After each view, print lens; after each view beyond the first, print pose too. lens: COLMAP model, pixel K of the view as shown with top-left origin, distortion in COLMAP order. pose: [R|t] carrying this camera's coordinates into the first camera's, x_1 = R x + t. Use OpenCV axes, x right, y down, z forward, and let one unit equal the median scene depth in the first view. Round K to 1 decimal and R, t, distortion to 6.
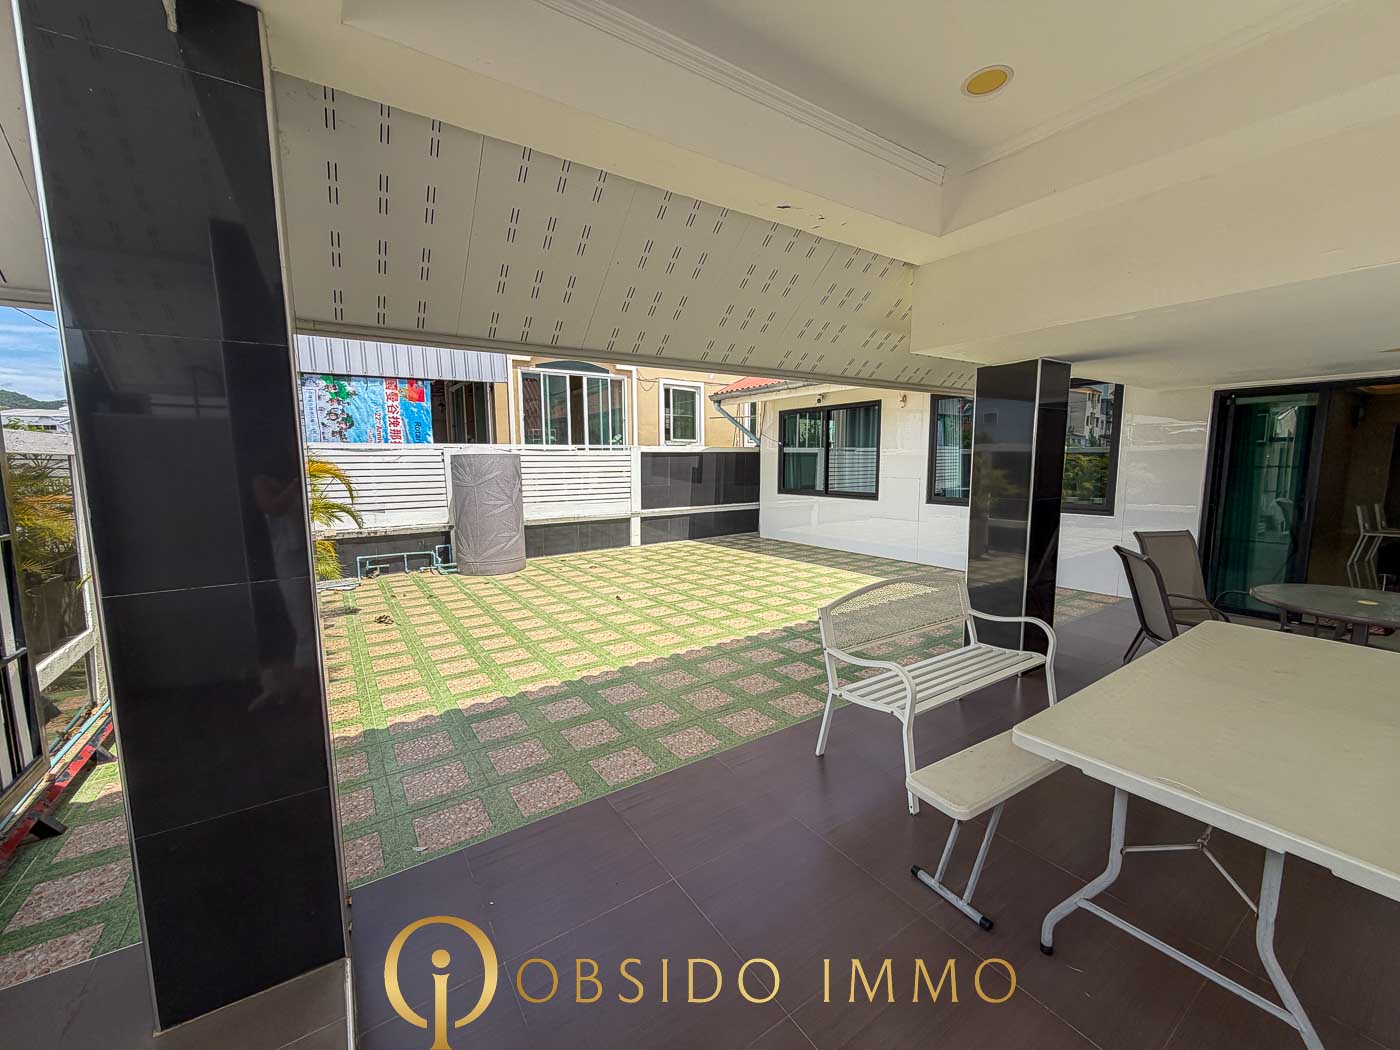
lens RADIAL K [[559.6, 0, 695.3], [0, 559.6, 526.8], [0, 0, 1]] dist [-0.000148, 0.000568]
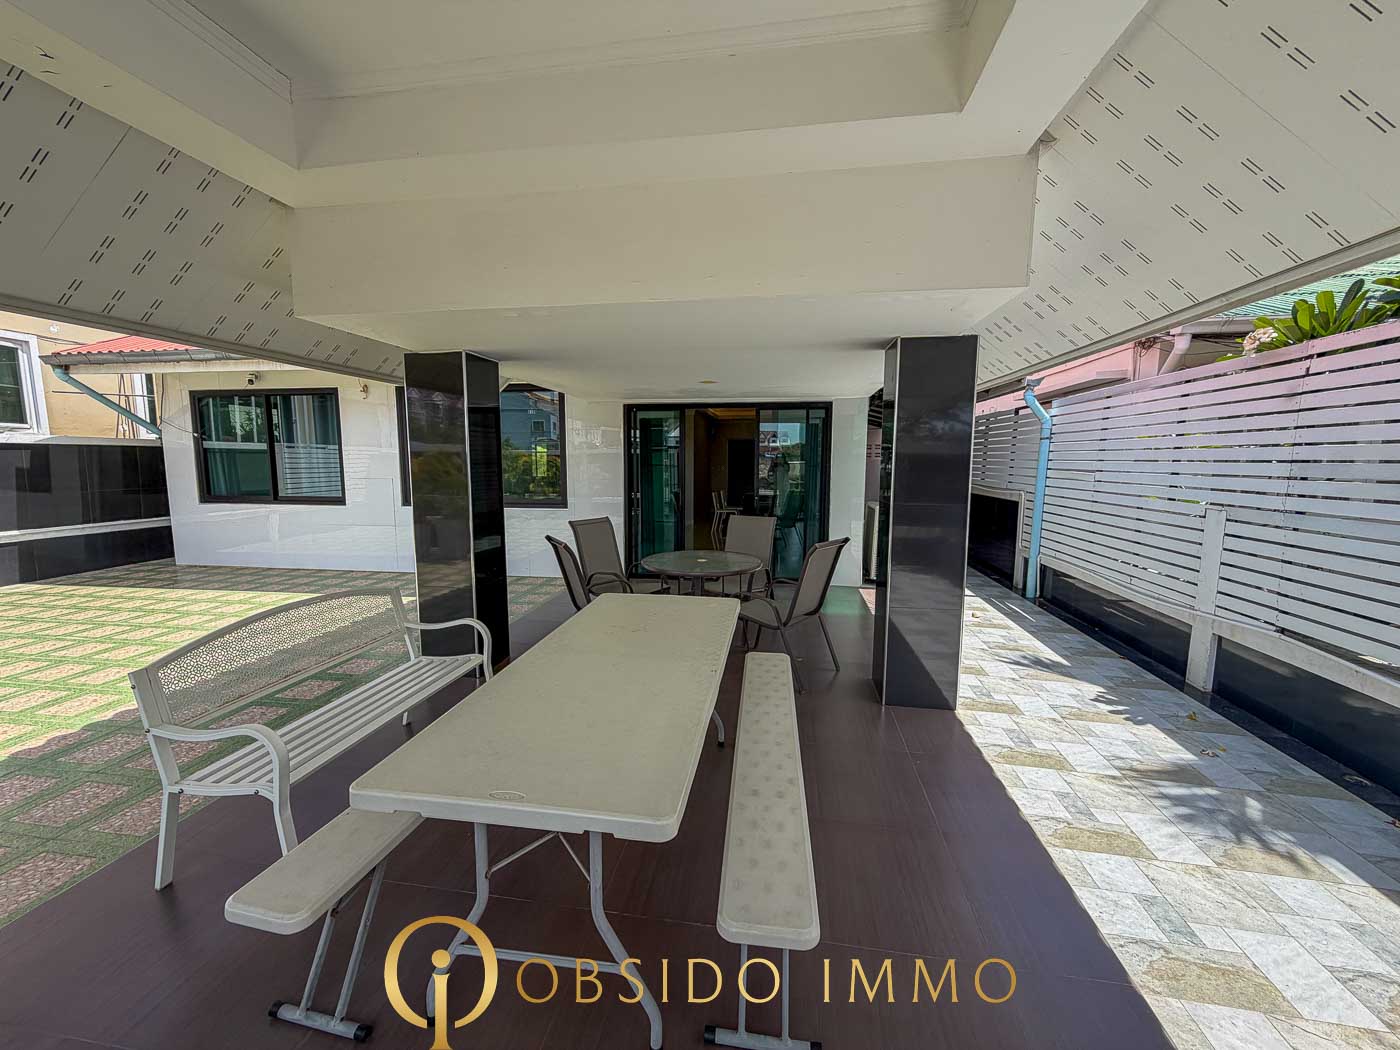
lens RADIAL K [[559.6, 0, 700.0], [0, 559.6, 527.7], [0, 0, 1]] dist [-0.000148, 0.000568]
pose [[0.680025, -0.078779, 0.728945, 0.088567], [0.080772, 0.996209, 0.032311, 0.004138], [-0.728727, 0.036906, 0.683810, 0.024959]]
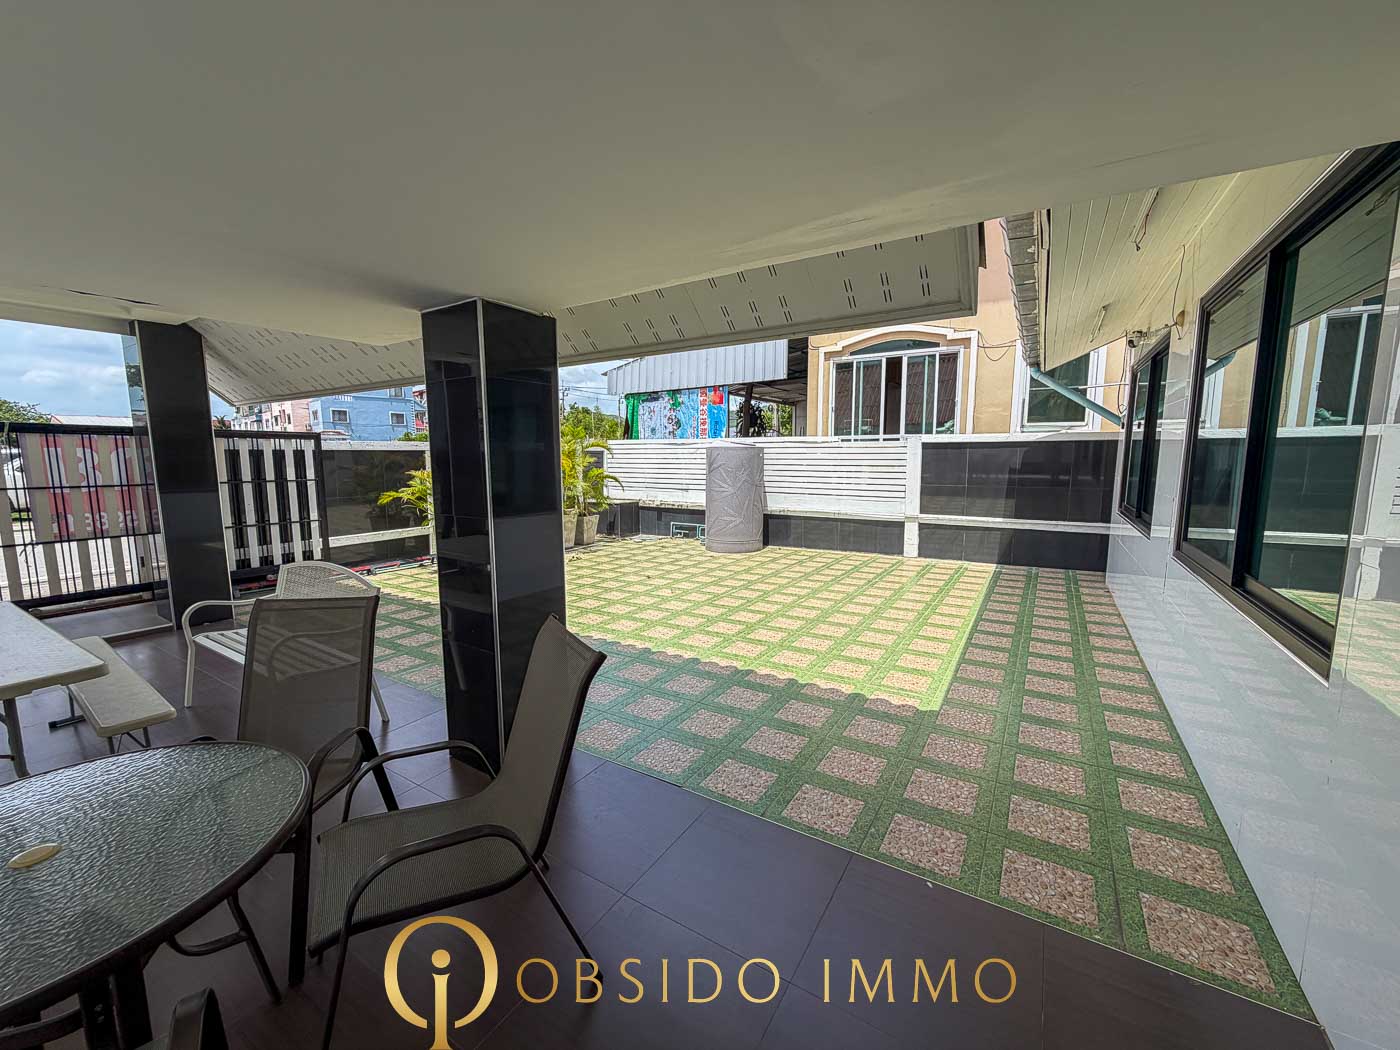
lens RADIAL K [[559.6, 0, 685.9], [0, 559.6, 499.7], [0, 0, 1]] dist [-0.000148, 0.000568]
pose [[0.394235, 0.079755, -0.915543, 0.702002], [-0.109034, 0.993250, 0.039574, -0.063511], [0.912519, 0.084224, 0.400269, 0.518306]]
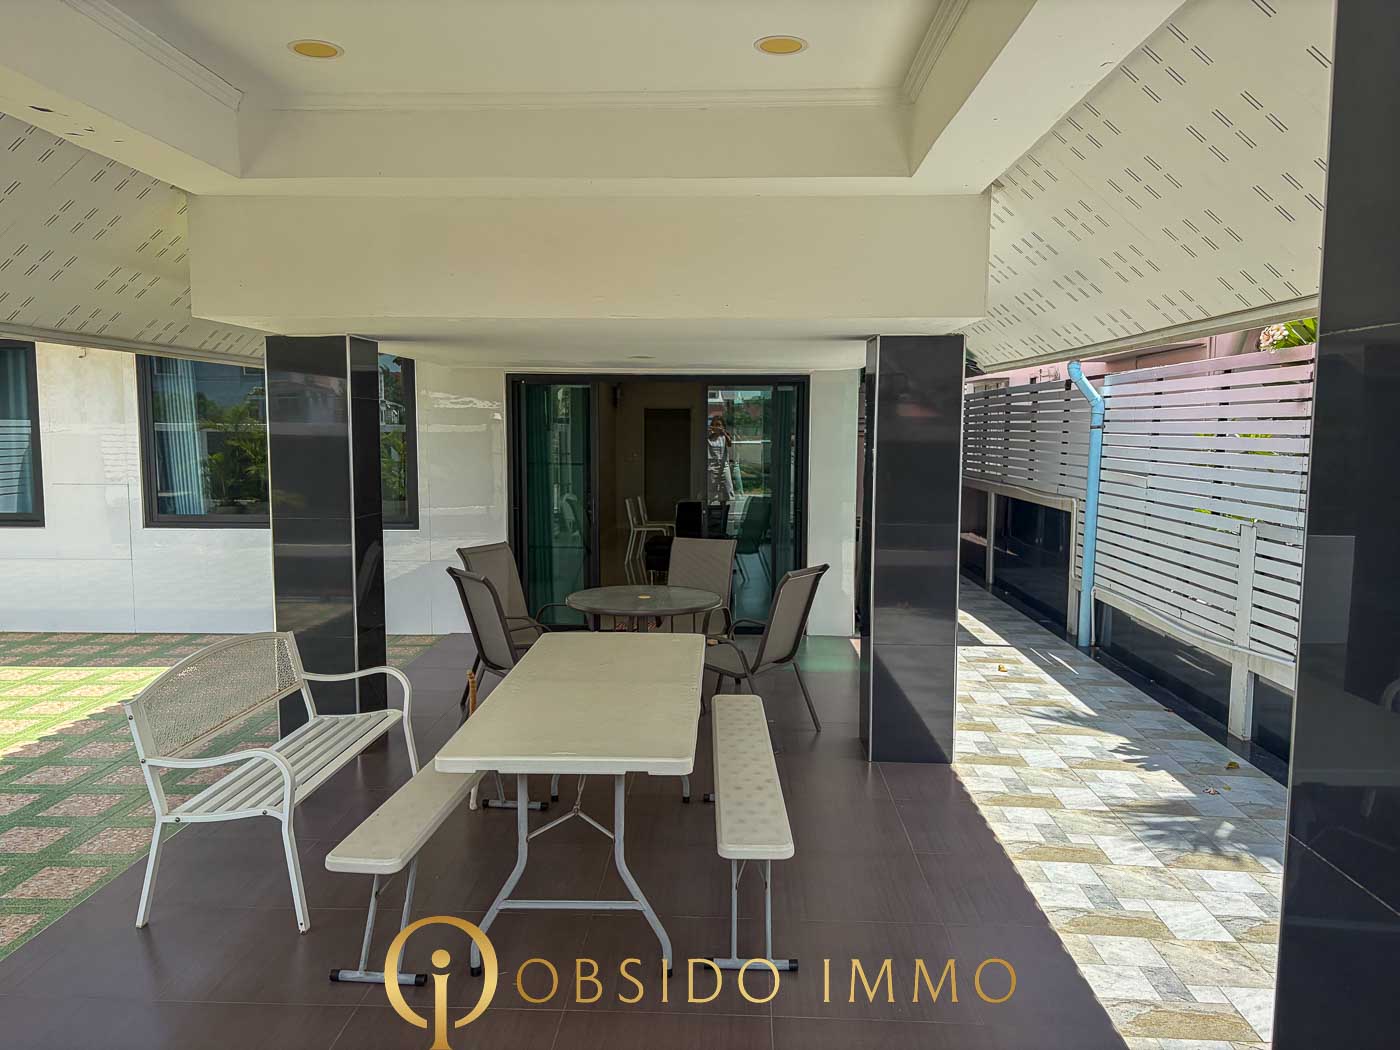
lens RADIAL K [[1061.9, 0, 691.5], [0, 1061.9, 525.6], [0, 0, 1]] dist [0.038864, -0.031416]
pose [[0.594101, -0.064541, 0.801797, -0.163649], [0.089625, 0.995881, 0.013755, -0.009452], [-0.799382, 0.063689, 0.597438, -0.131932]]
